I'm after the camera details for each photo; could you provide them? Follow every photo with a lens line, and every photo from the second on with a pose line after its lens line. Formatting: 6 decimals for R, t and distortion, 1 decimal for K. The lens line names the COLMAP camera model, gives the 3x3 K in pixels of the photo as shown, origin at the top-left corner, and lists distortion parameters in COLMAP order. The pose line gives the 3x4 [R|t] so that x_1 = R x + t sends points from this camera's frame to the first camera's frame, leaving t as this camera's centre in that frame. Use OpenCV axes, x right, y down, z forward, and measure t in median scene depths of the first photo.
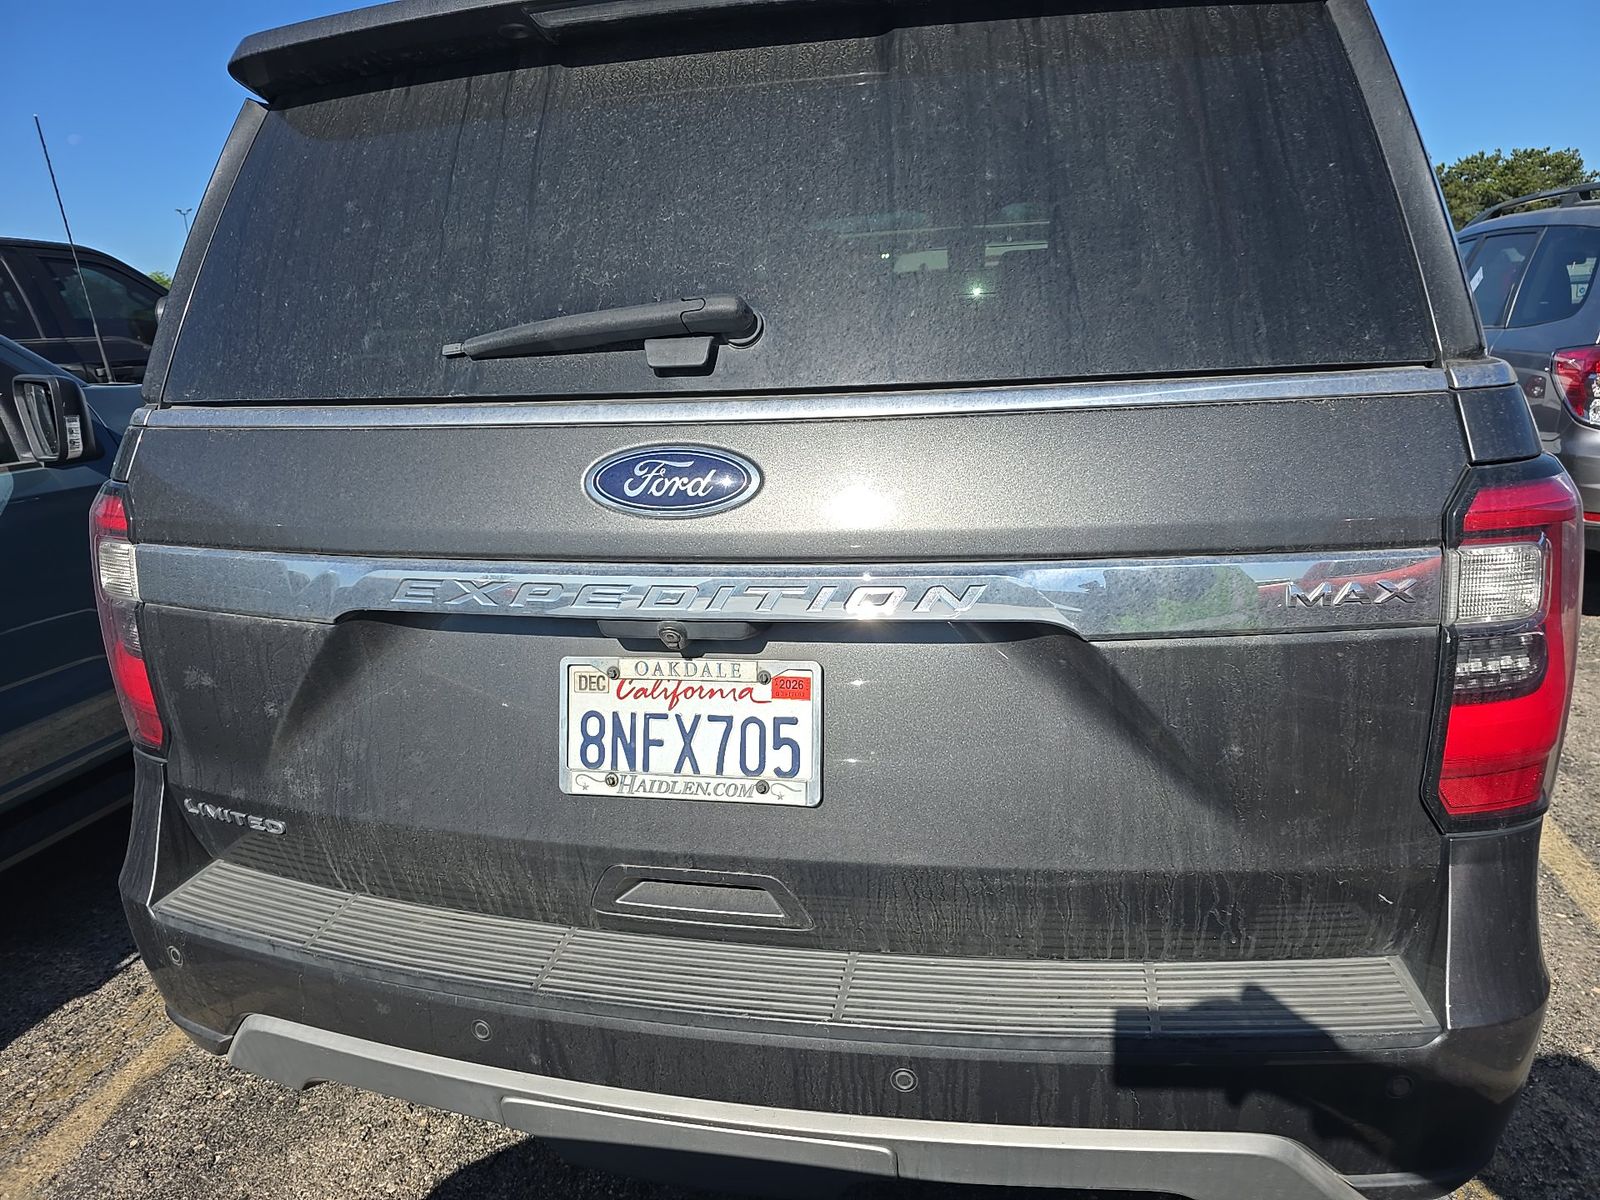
lens RADIAL K [[1072.9, 0, 796.5], [0, 1072.9, 617.9], [0, 0, 1]] dist [0.009402, 0.000819]
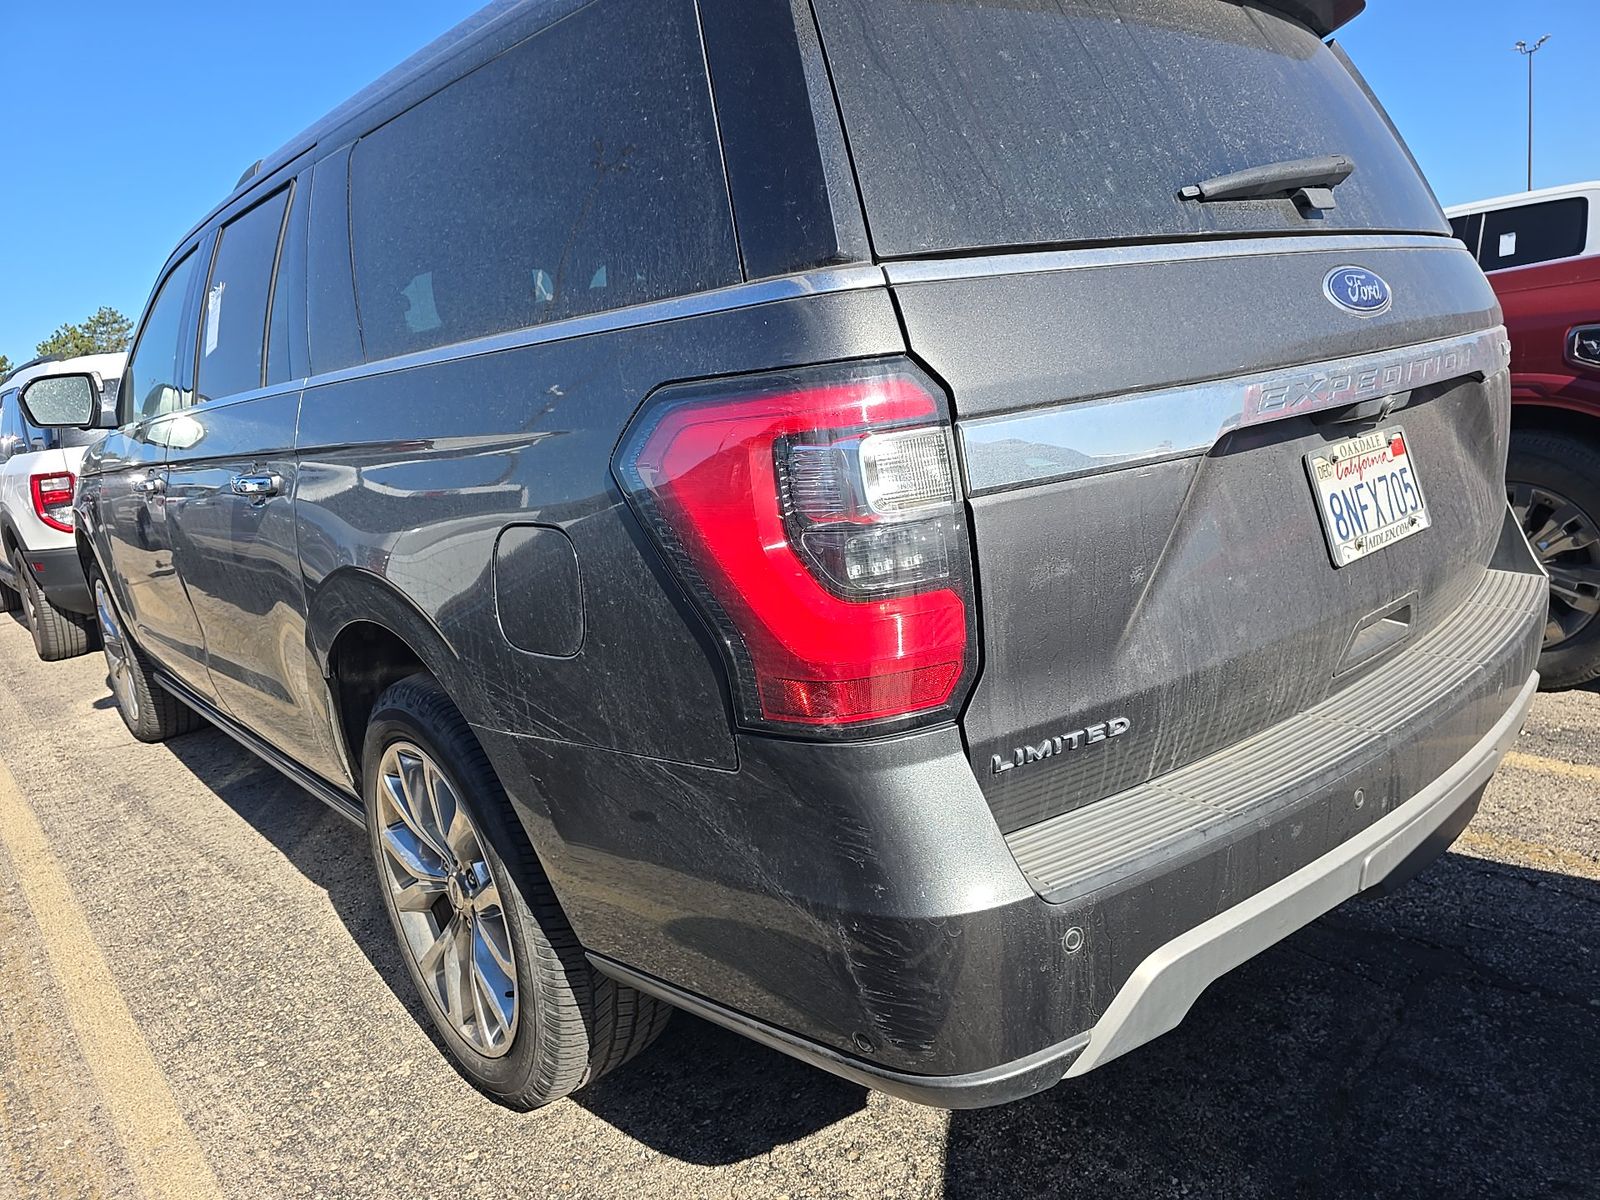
lens RADIAL K [[1096.6, 0, 794.2], [0, 1096.6, 637.2], [0, 0, 1]] dist [-0.003459, -0.003992]
pose [[0.610249, -0.213868, 0.762795, -1.528963], [0.308222, 0.951103, 0.020082, 0.030658], [-0.729791, 0.222855, 0.646328, 0.698658]]
